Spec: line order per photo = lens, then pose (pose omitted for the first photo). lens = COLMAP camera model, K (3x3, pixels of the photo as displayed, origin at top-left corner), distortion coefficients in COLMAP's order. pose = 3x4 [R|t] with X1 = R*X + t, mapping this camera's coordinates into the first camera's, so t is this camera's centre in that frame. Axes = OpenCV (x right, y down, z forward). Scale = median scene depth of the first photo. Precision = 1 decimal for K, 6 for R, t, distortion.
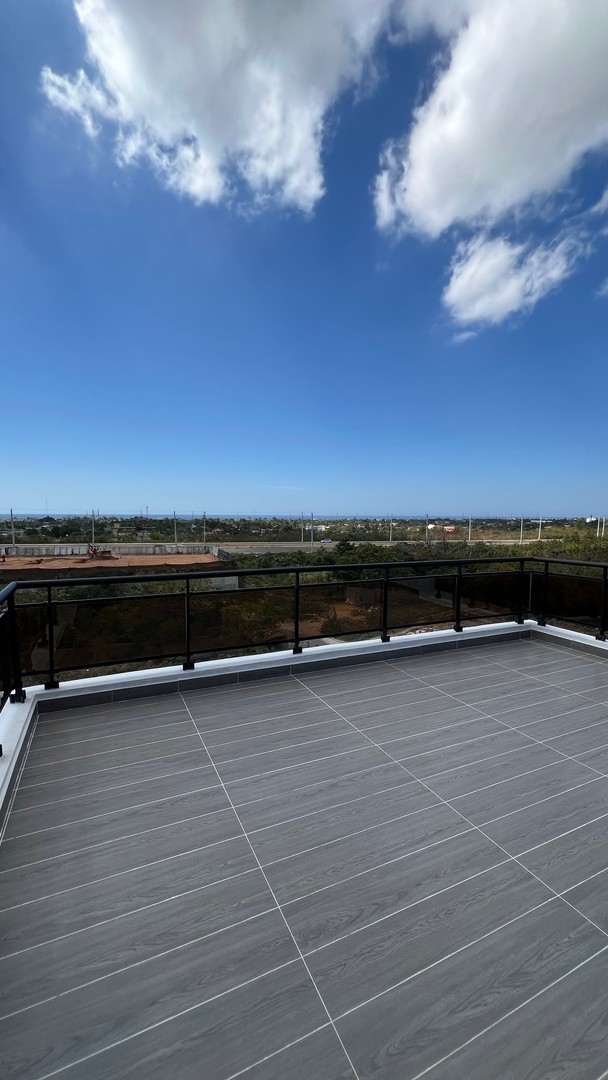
lens RADIAL K [[438.7, 0, 307.0], [0, 438.7, 537.7], [0, 0, 1]] dist [-0.001657, 0.000048]
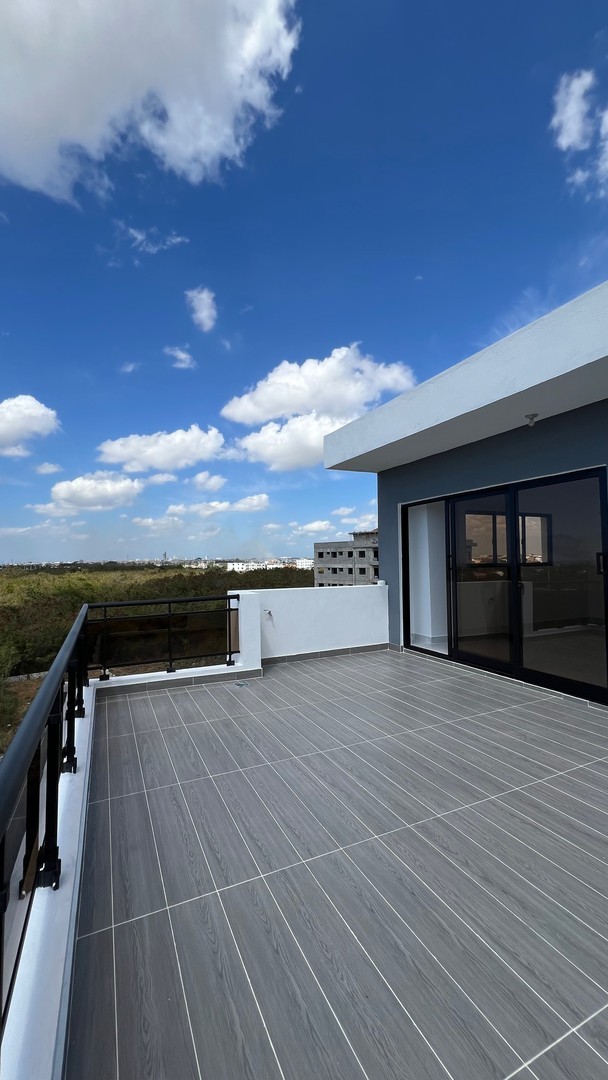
lens RADIAL K [[438.7, 0, 309.5], [0, 438.7, 543.1], [0, 0, 1]] dist [-0.001657, 0.000048]
pose [[-0.003910, 0.032452, 0.999466, -0.454124], [0.067670, 0.997191, -0.032114, -0.018132], [-0.997700, 0.067508, -0.006095, 0.786767]]
